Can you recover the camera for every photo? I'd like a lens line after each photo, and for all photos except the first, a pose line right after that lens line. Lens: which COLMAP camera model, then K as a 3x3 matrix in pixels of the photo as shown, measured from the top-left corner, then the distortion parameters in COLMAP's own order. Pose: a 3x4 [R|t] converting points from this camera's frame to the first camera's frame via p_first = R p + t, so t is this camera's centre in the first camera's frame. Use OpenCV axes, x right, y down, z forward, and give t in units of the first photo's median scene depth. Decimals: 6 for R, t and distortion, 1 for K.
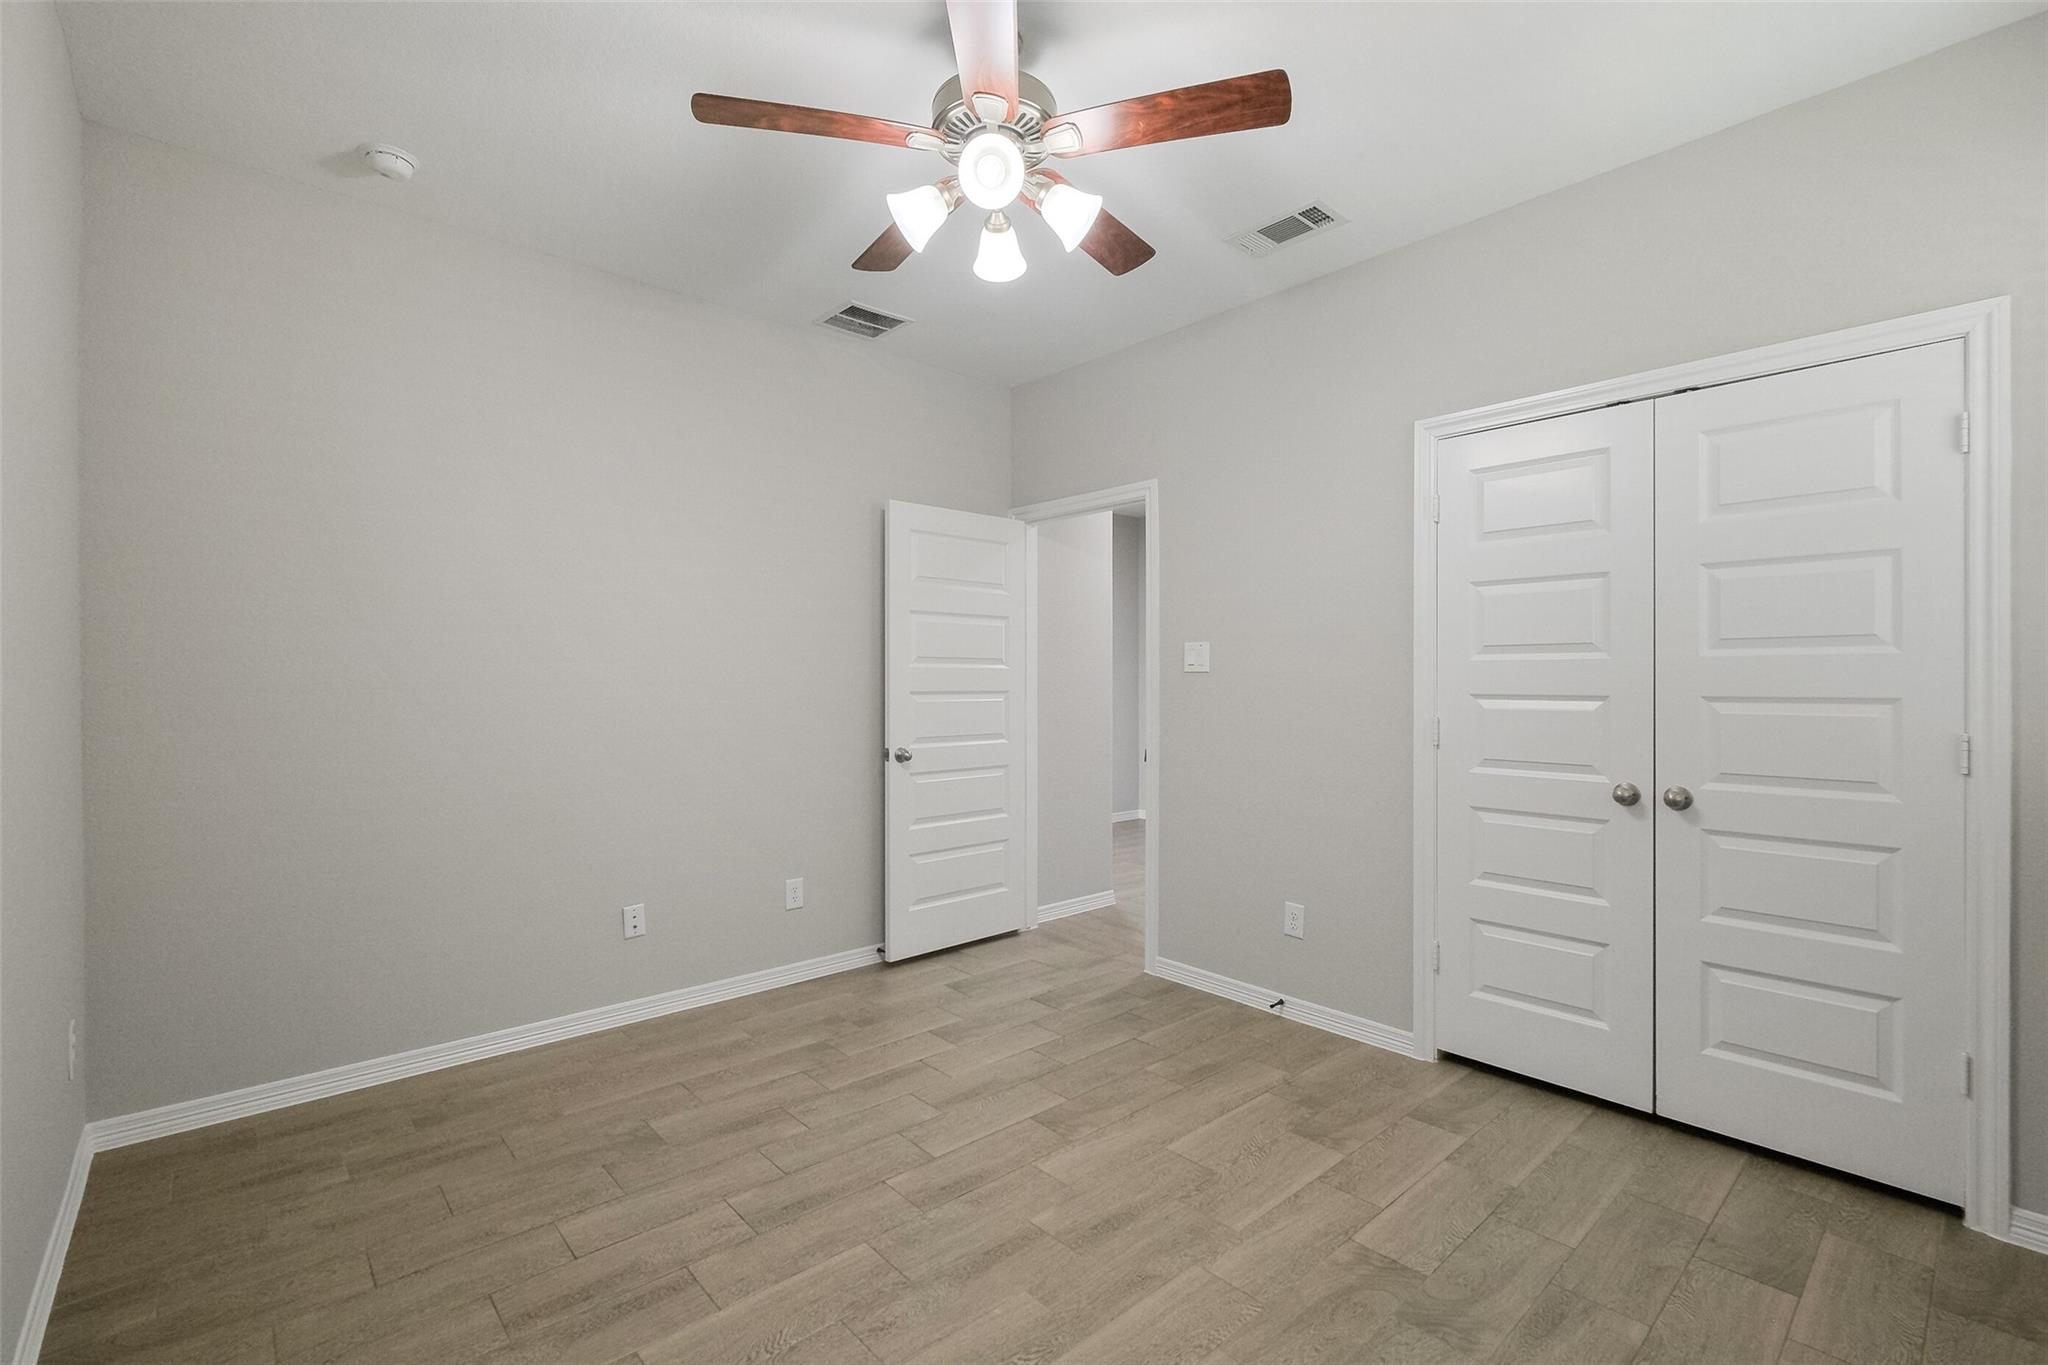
lens RADIAL K [[909.9, 0, 1021.1], [0, 909.9, 688.0], [0, 0, 1]] dist [0.001547, -0.000026]
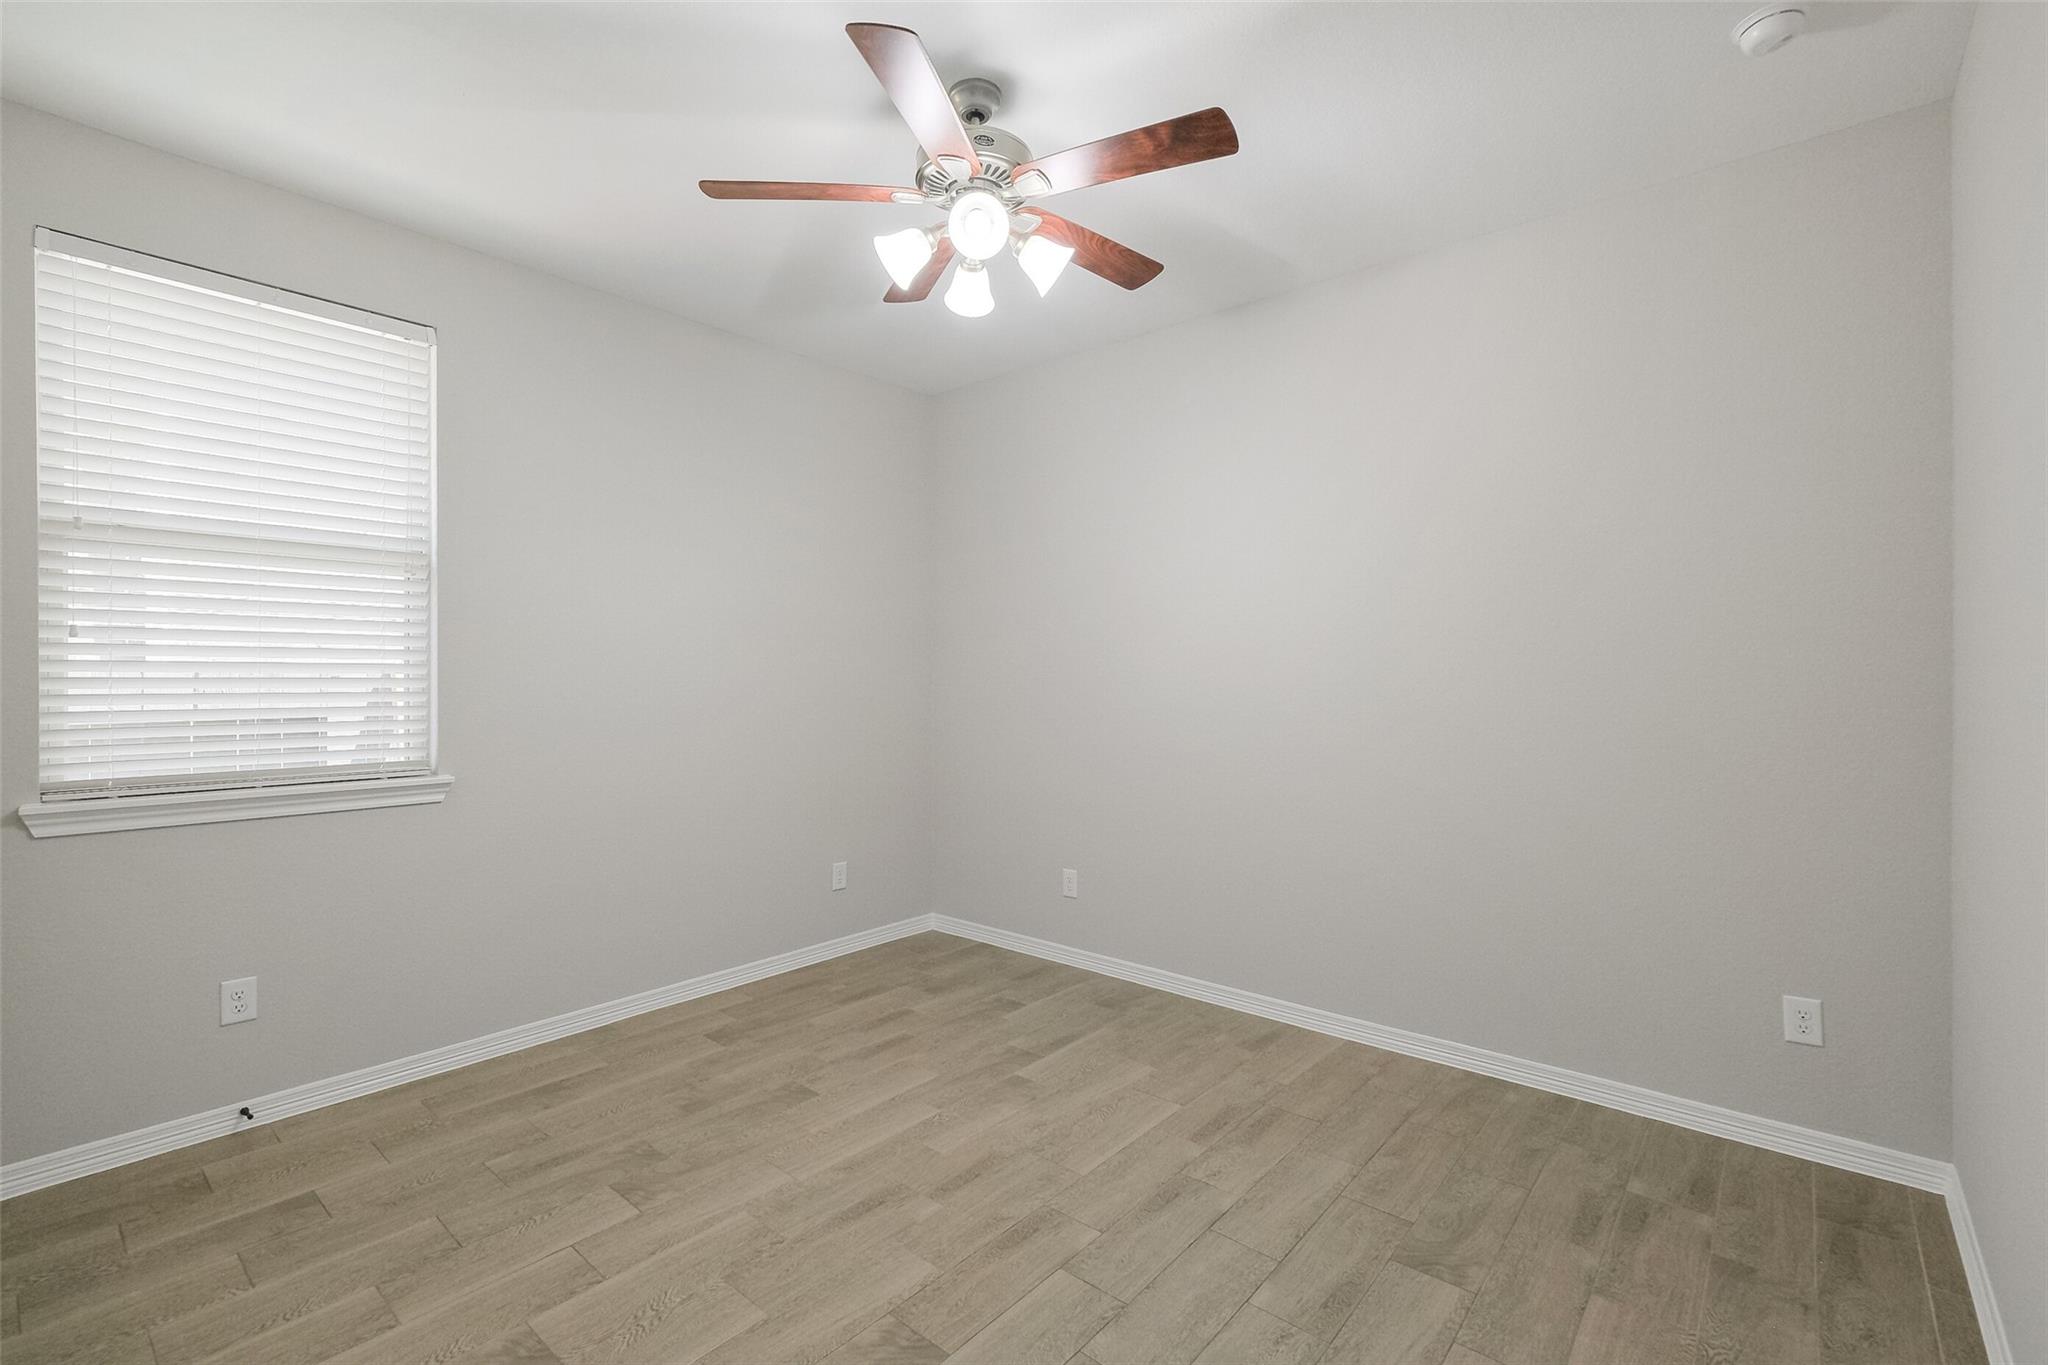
lens RADIAL K [[909.9, 0, 1028.3], [0, 909.9, 666.3], [0, 0, 1]] dist [0.001547, -0.000026]
pose [[-0.991168, -0.002343, -0.132589, 0.051858], [-0.002155, 0.999996, -0.001561, -0.035467], [0.132592, -0.001261, -0.991170, 2.037625]]
